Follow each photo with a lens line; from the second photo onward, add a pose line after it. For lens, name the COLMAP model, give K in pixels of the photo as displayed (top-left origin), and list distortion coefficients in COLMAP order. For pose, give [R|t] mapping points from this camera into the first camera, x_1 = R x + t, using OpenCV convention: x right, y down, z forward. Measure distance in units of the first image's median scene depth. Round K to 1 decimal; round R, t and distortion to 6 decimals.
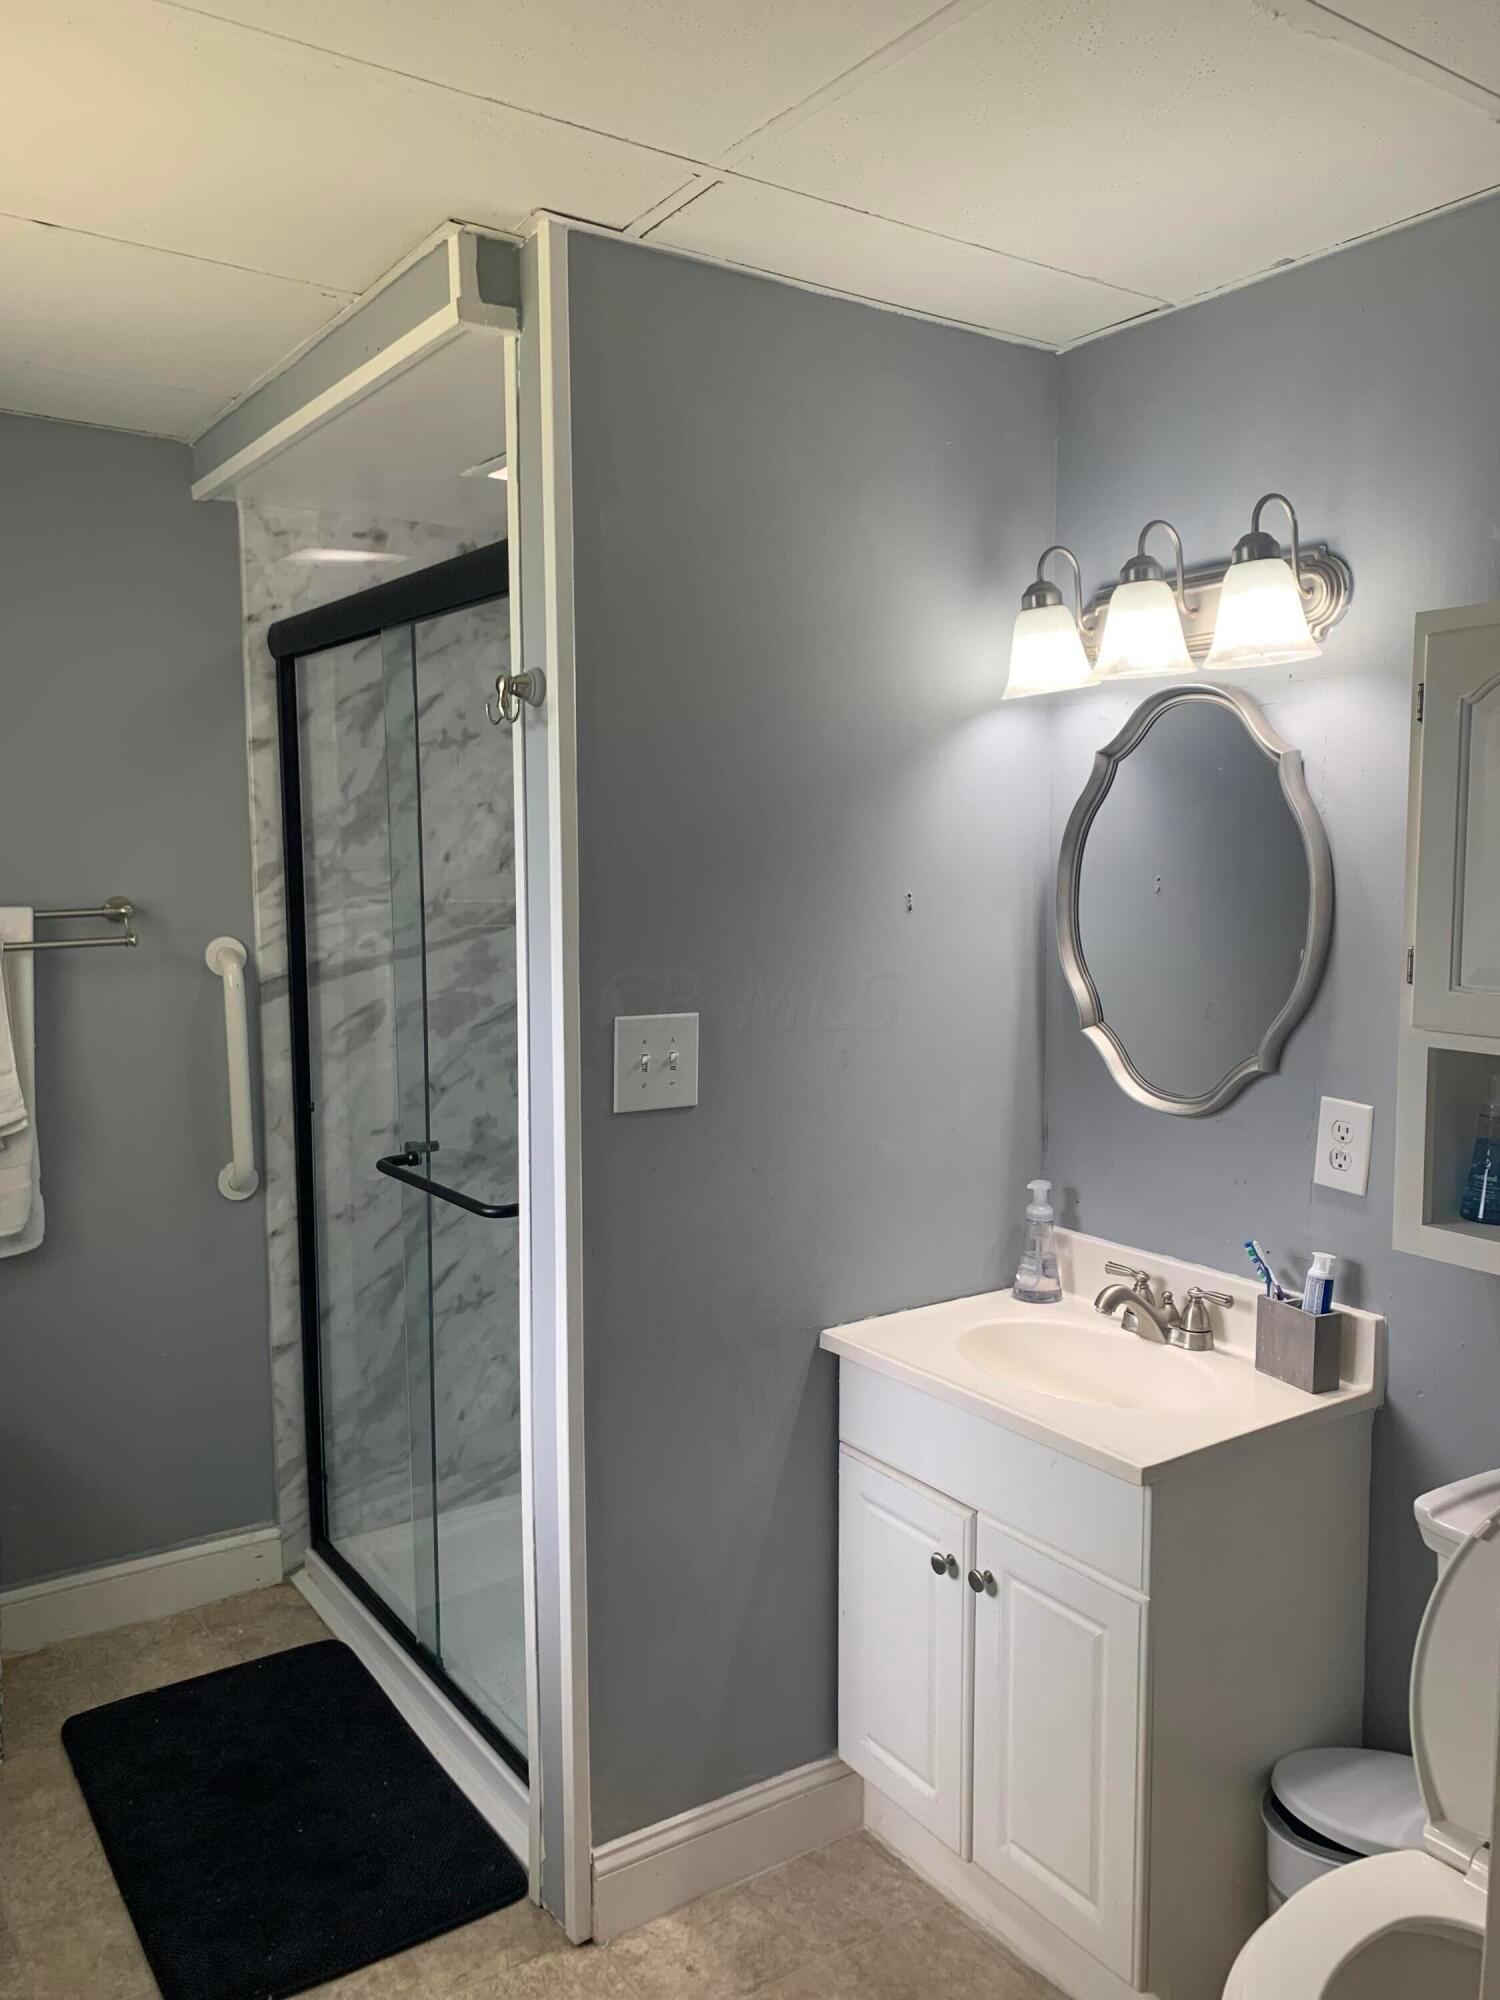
lens RADIAL K [[1523.1, 0, 748.3], [0, 1523.1, 1000.7], [0, 0, 1]] dist [0.024703, -0.040436]
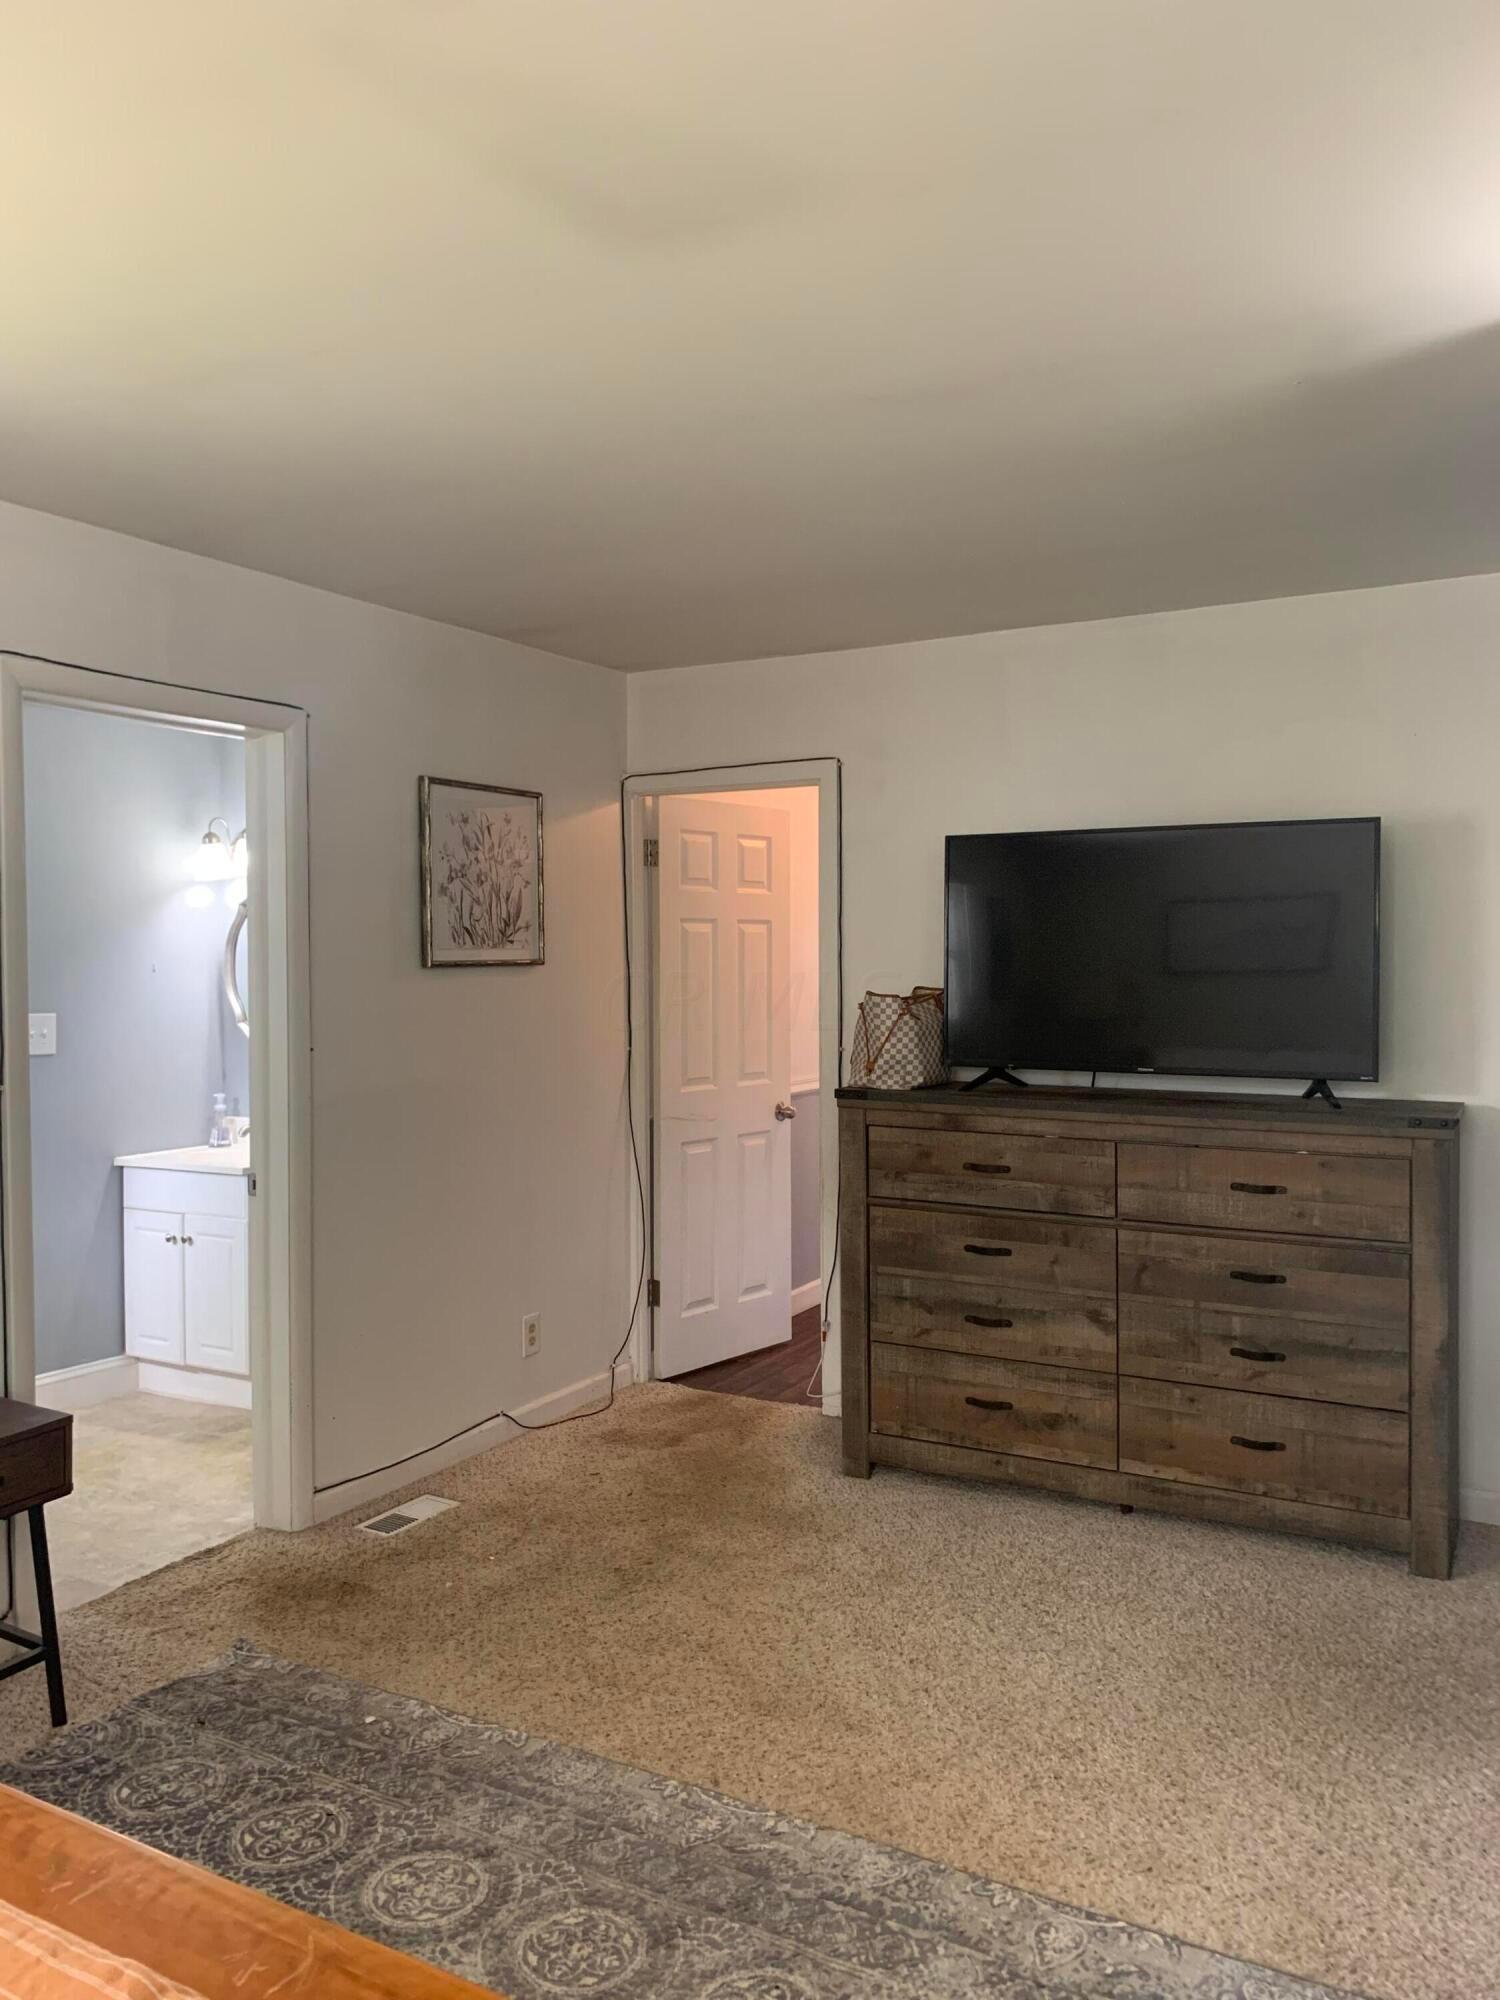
lens RADIAL K [[1523.1, 0, 746.0], [0, 1523.1, 996.8], [0, 0, 1]] dist [0.024703, -0.040436]
pose [[0.902786, -0.013815, 0.429867, -0.076298], [0.042083, 0.997525, -0.056320, 0.143221], [-0.428025, 0.068935, 0.901134, -1.433834]]
